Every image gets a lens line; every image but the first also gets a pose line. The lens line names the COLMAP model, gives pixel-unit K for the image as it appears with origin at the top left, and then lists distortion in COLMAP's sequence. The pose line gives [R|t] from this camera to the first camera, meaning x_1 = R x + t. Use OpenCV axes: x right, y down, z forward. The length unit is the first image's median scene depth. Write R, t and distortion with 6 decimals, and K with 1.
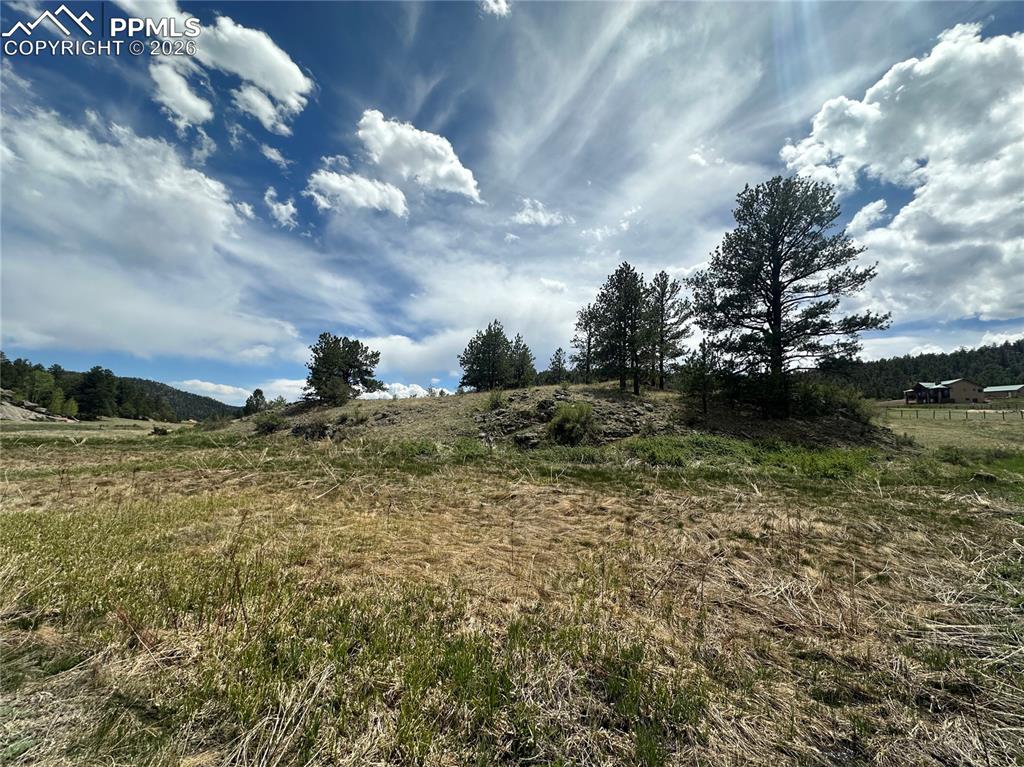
lens RADIAL K [[408.0, 0, 512.9], [0, 408.0, 381.1], [0, 0, 1]] dist [0.001273, 0.000350]
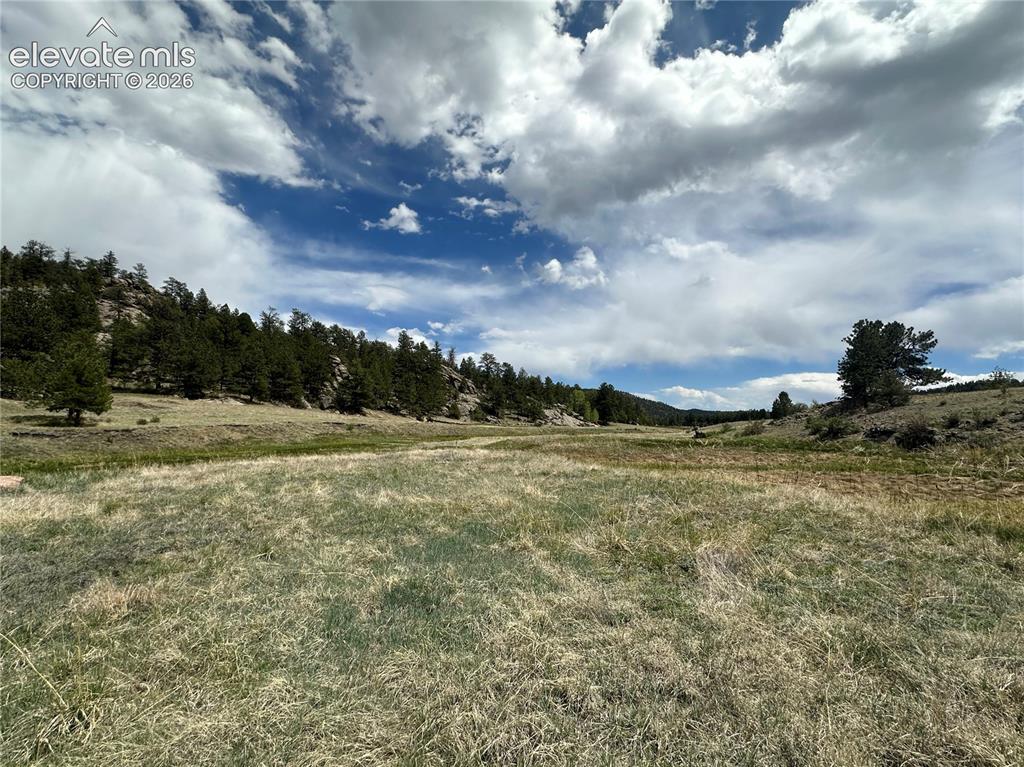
lens RADIAL K [[450.8, 0, 512.7], [0, 450.8, 377.2], [0, 0, 1]] dist [0.002640, 0.000759]
pose [[0.586124, -0.097317, -0.804356, -0.171055], [0.094317, 0.994206, -0.051559, -0.025134], [0.804713, -0.045645, 0.591907, -0.191835]]
